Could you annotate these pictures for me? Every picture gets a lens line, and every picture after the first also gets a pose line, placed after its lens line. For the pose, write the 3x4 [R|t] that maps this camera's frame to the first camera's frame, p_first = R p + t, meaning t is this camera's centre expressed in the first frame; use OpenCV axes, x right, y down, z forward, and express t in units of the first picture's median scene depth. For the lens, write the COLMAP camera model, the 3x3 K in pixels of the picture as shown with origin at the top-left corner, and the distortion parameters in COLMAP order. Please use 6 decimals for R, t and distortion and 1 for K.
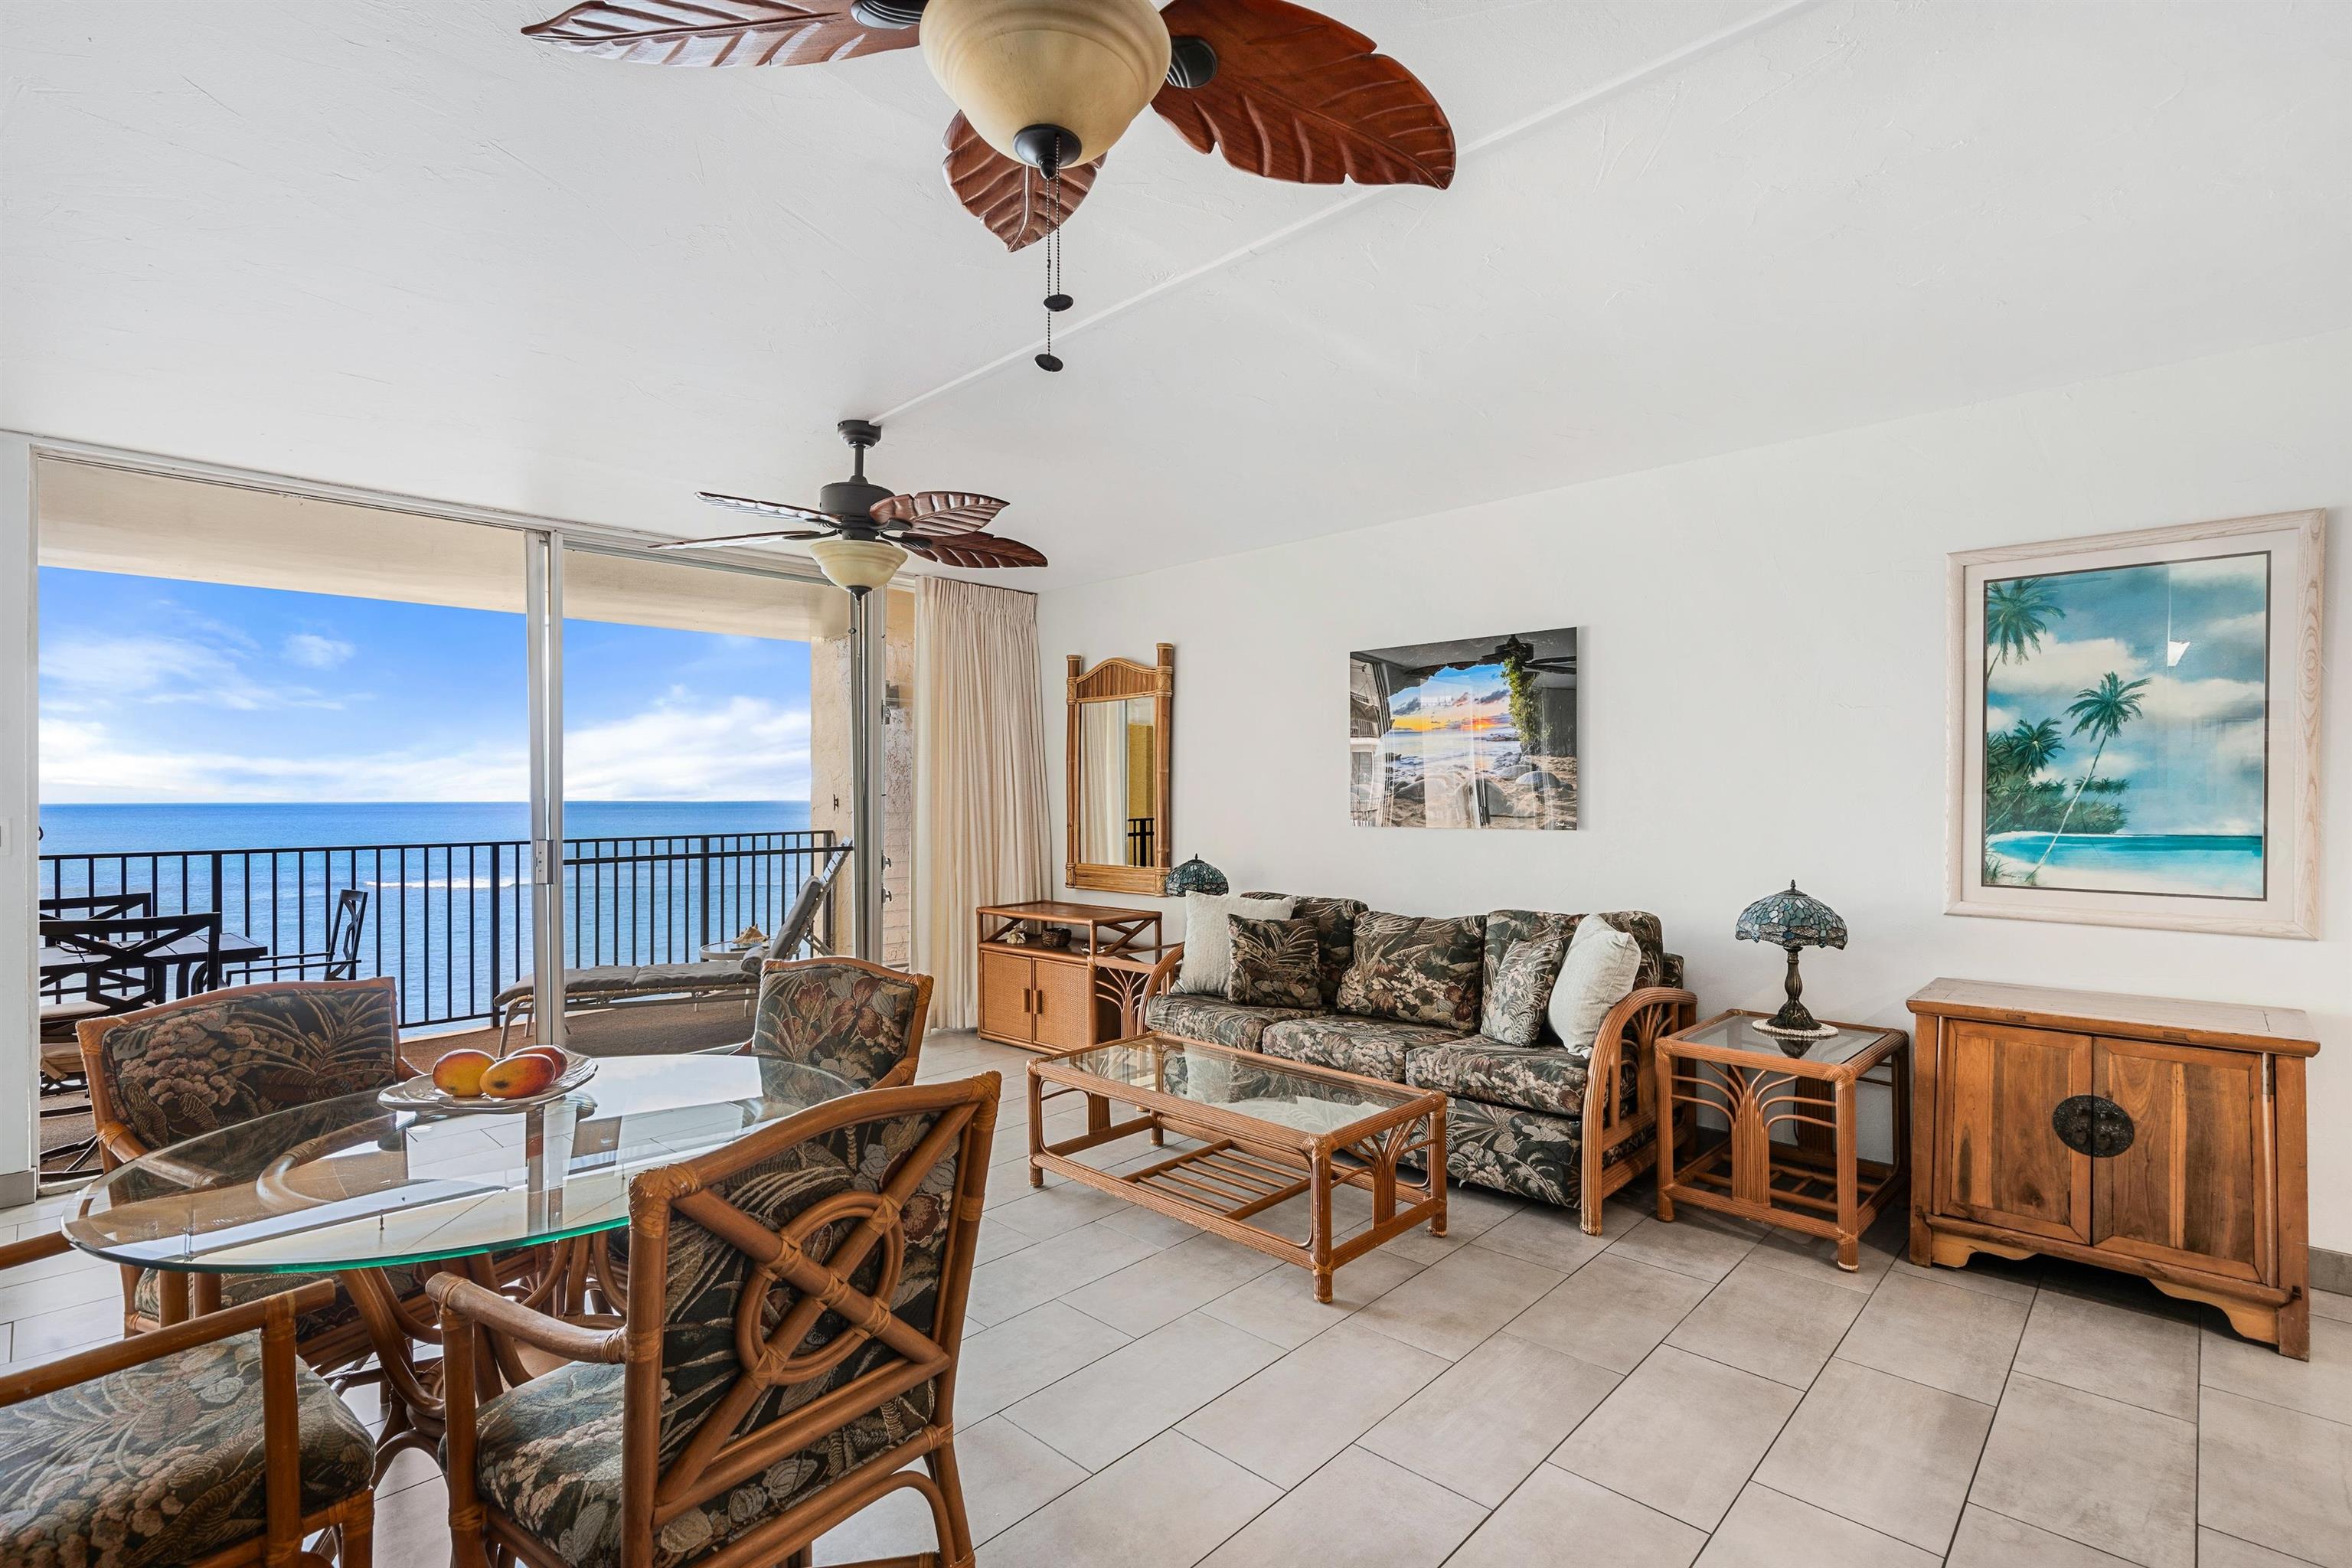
lens RADIAL K [[1075.7, 0, 1169.8], [0, 1075.7, 790.9], [0, 0, 1]] dist [0.000953, -0.000052]
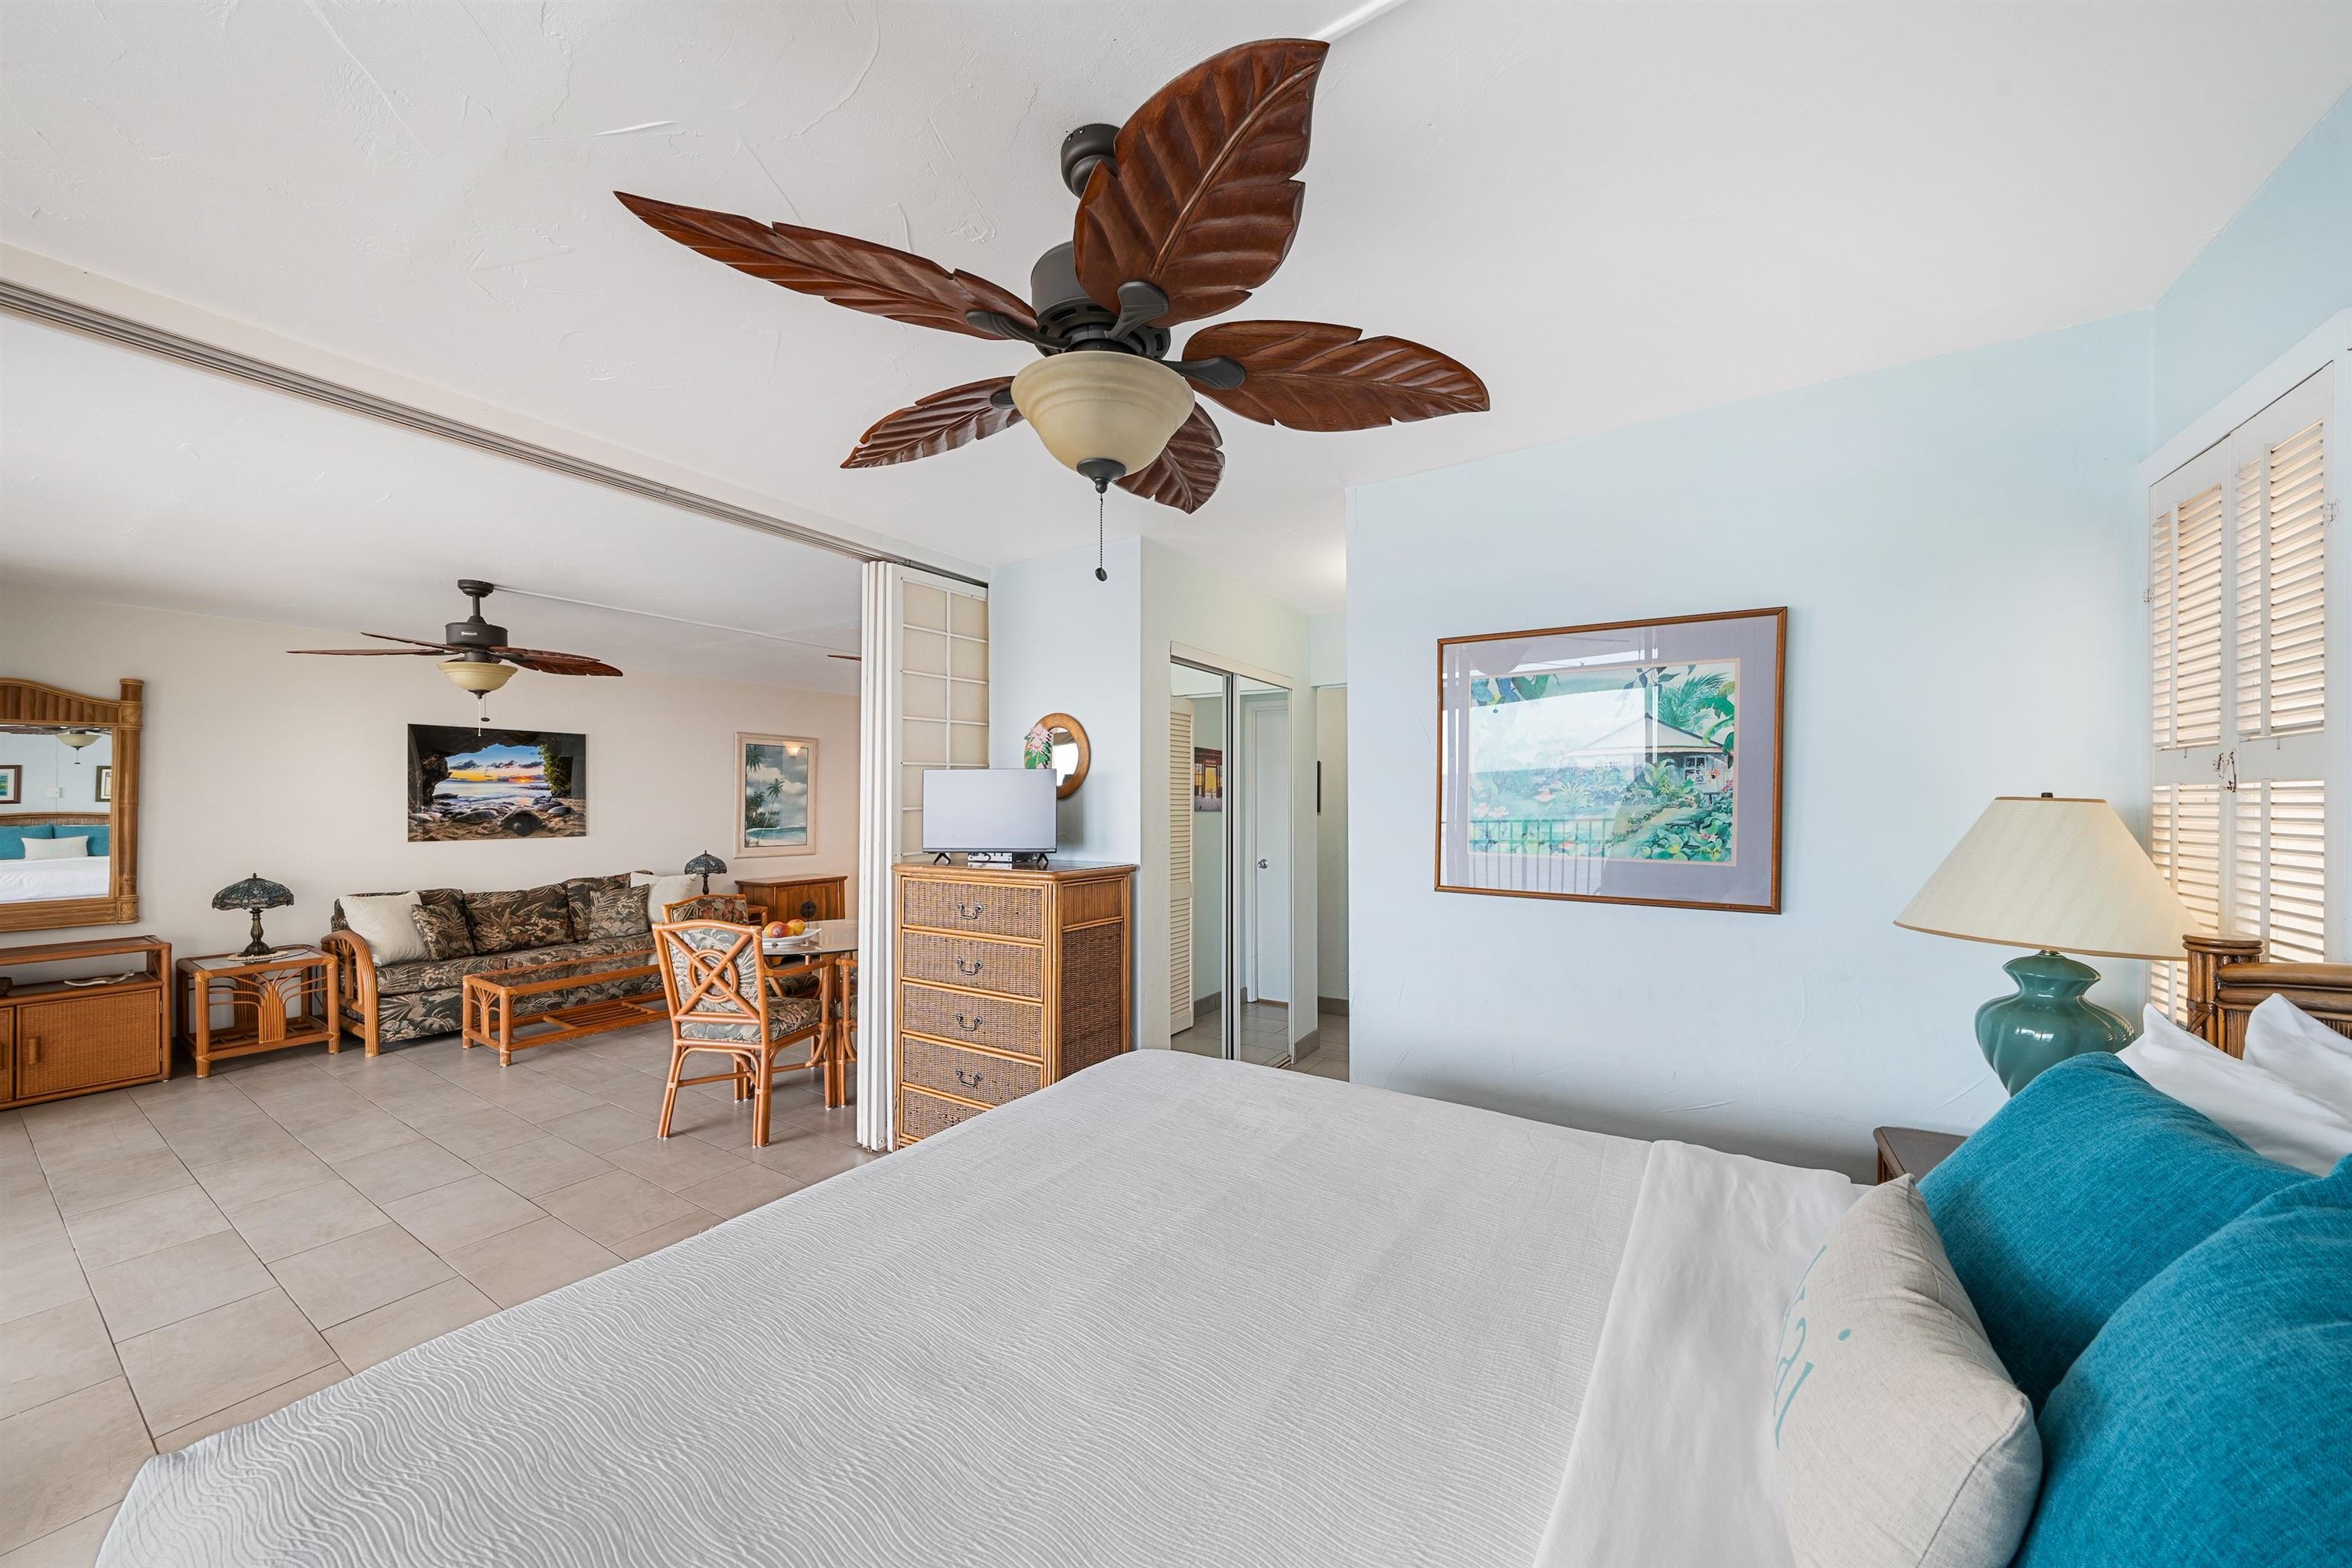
lens RADIAL K [[824.6, 0, 1175.5], [0, 824.6, 800.9], [0, 0, 1]] dist [-0.000077, 0.000001]
pose [[-0.192416, 0.005897, 0.981296, -1.641853], [0.000242, 0.999982, -0.005961, -0.024133], [-0.981313, -0.000910, -0.192414, 0.272104]]
